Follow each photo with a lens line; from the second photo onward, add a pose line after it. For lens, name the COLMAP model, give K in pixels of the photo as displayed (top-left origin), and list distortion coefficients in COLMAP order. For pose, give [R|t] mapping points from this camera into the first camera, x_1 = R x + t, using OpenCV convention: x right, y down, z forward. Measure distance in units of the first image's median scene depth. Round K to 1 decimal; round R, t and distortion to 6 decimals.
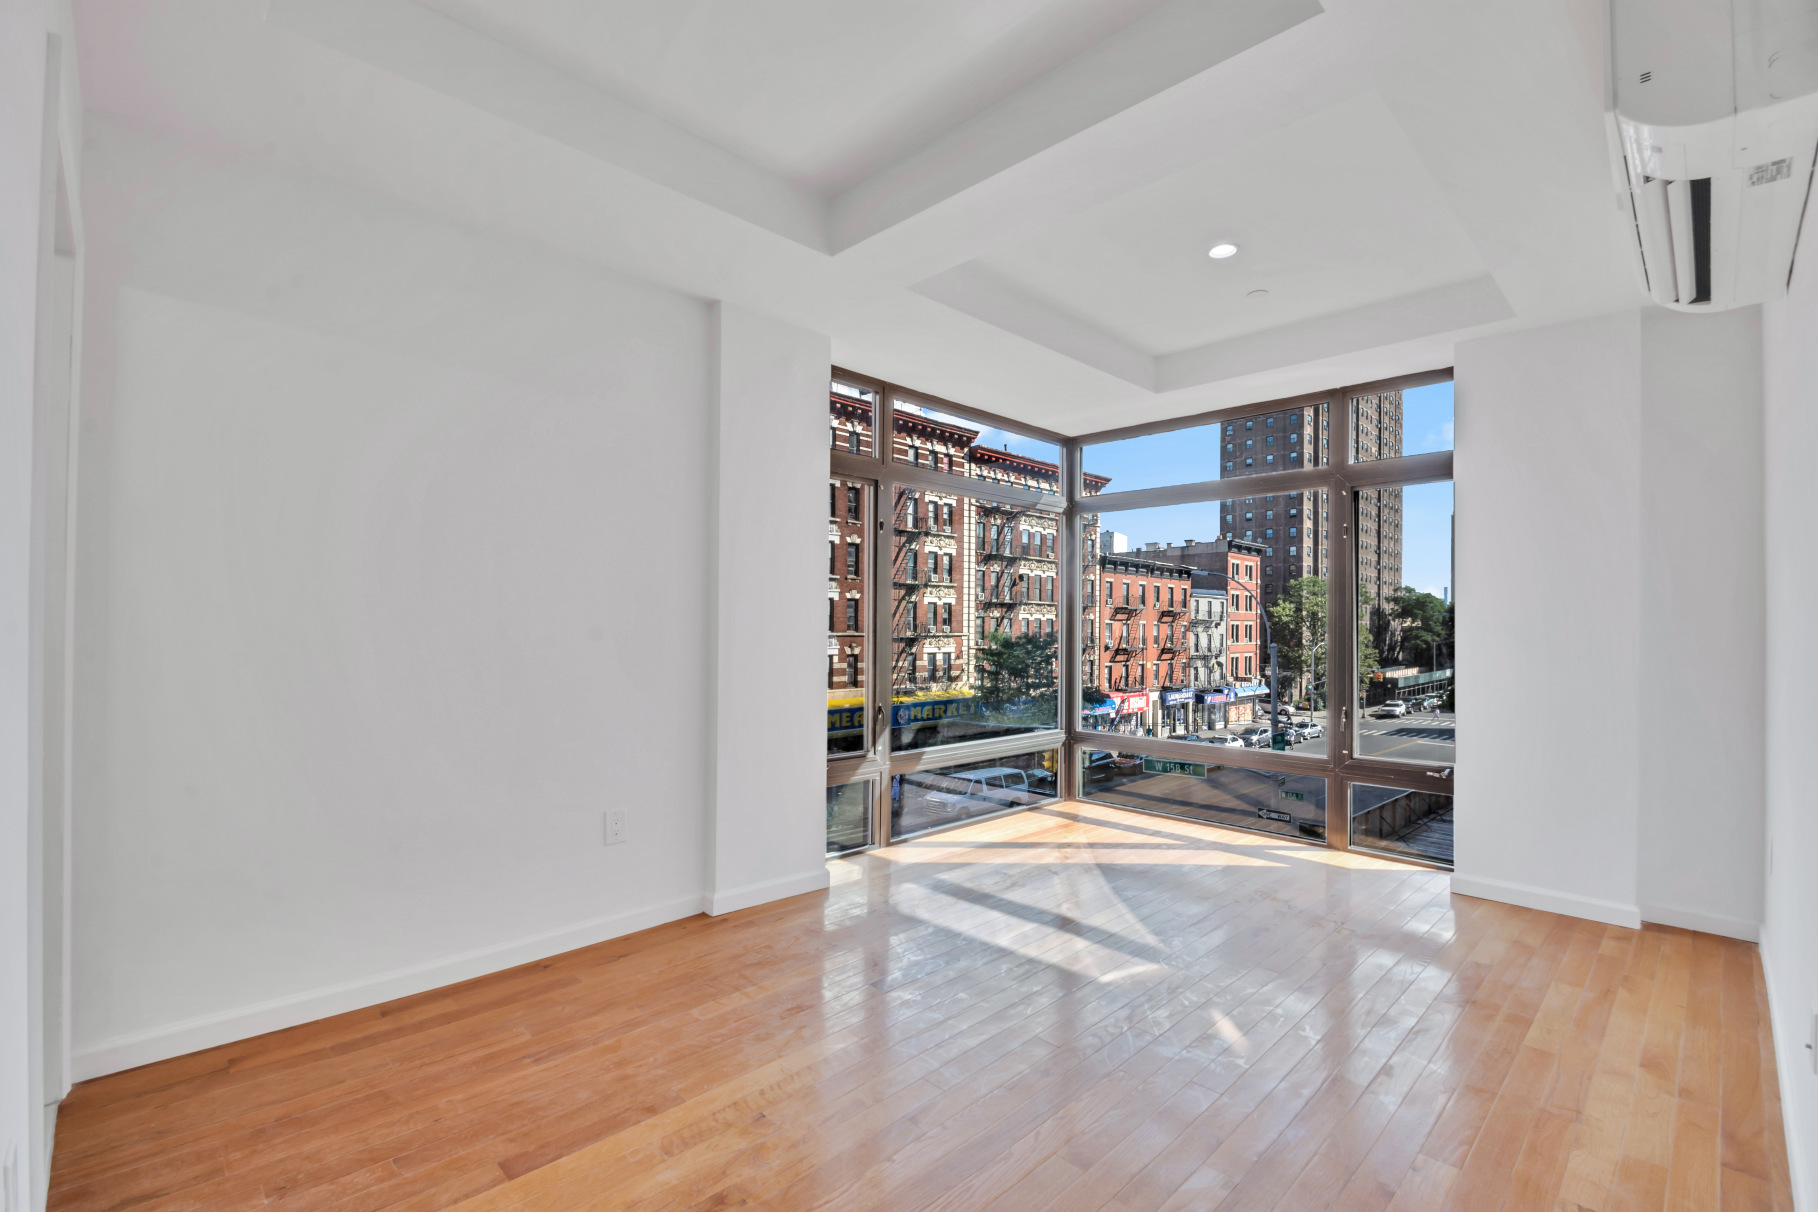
lens RADIAL K [[790.0, 0, 917.2], [0, 790.0, 624.1], [0, 0, 1]] dist [0.001542, 0.000063]
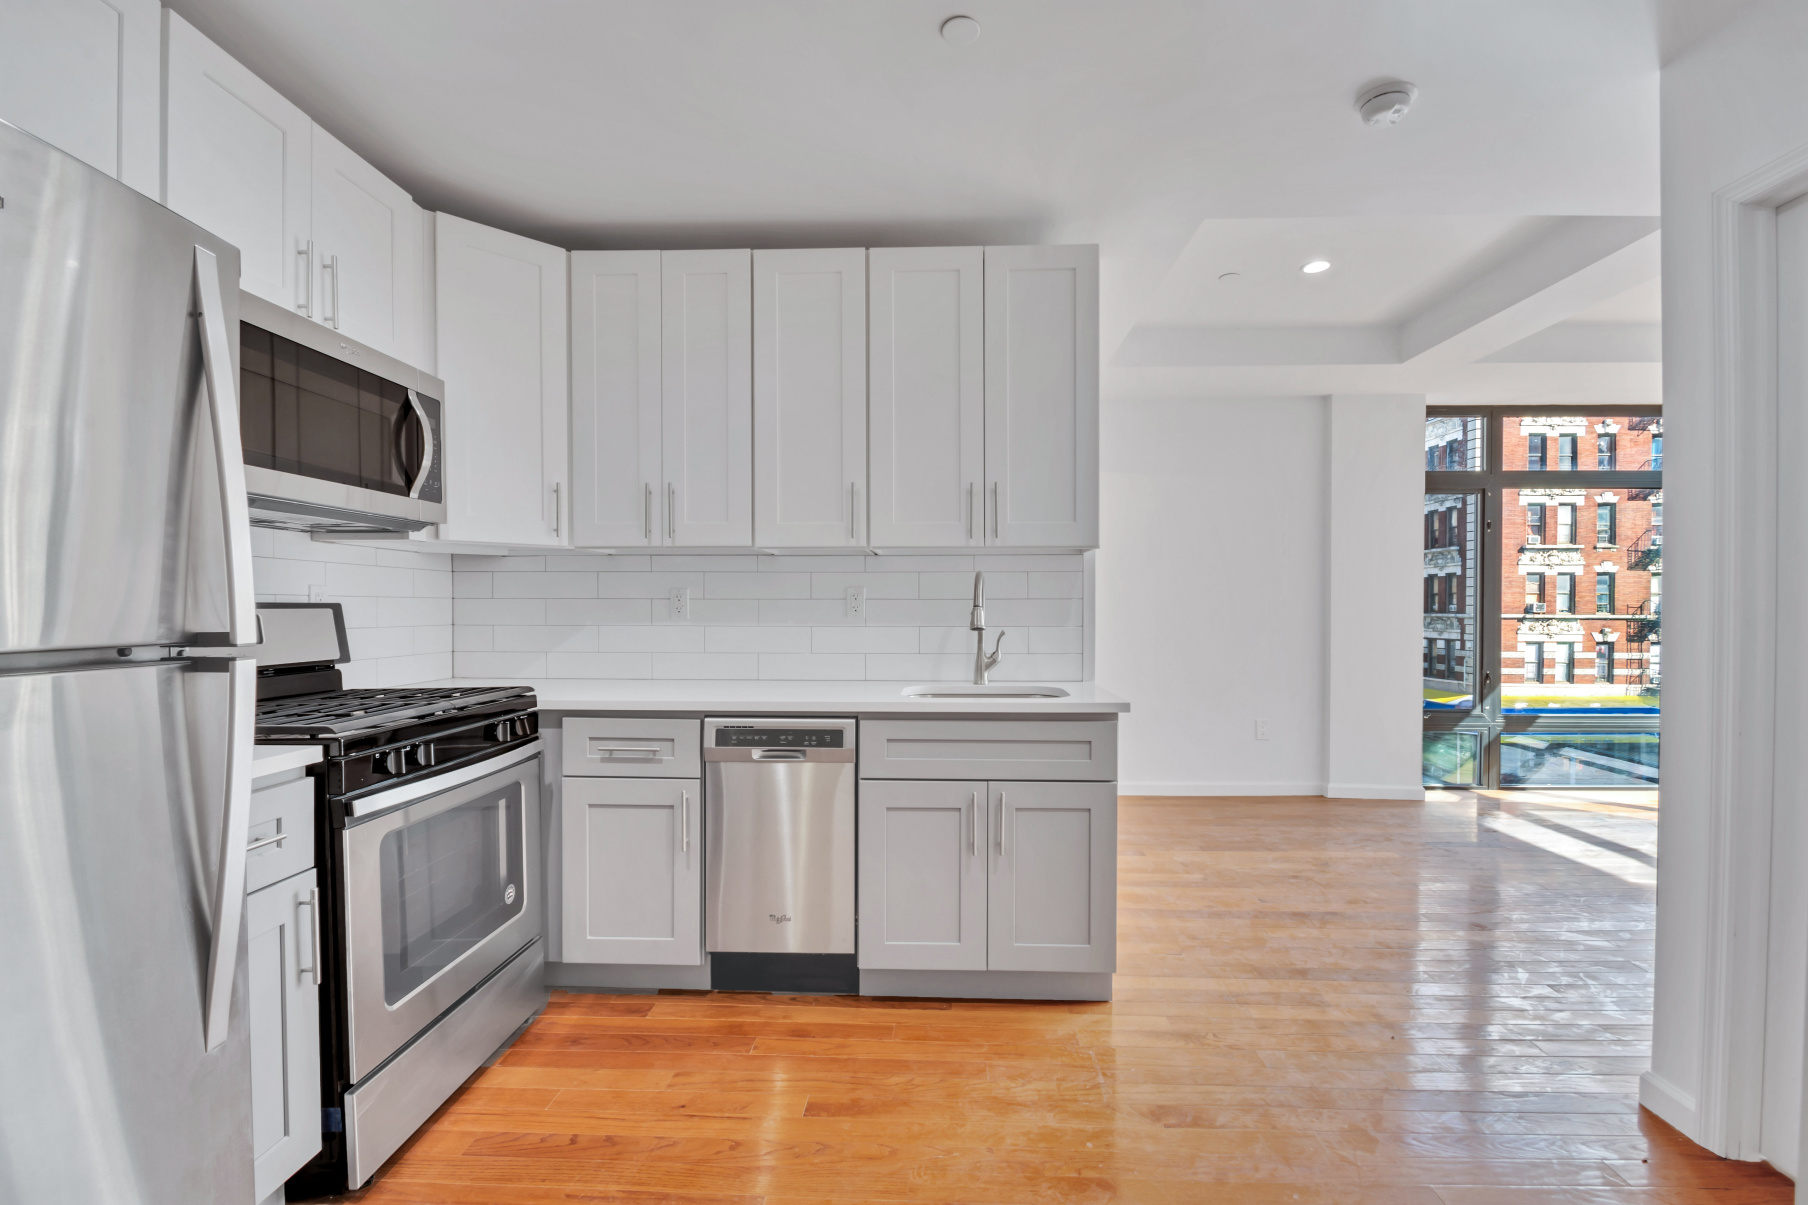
lens RADIAL K [[848.1, 0, 909.2], [0, 848.1, 624.5], [0, 0, 1]] dist [-0.000475, -0.000071]
pose [[0.689196, 0.004041, -0.724563, 0.055824], [0.010743, 0.999818, 0.015794, -0.000400], [0.724495, -0.018669, 0.689027, -0.107522]]
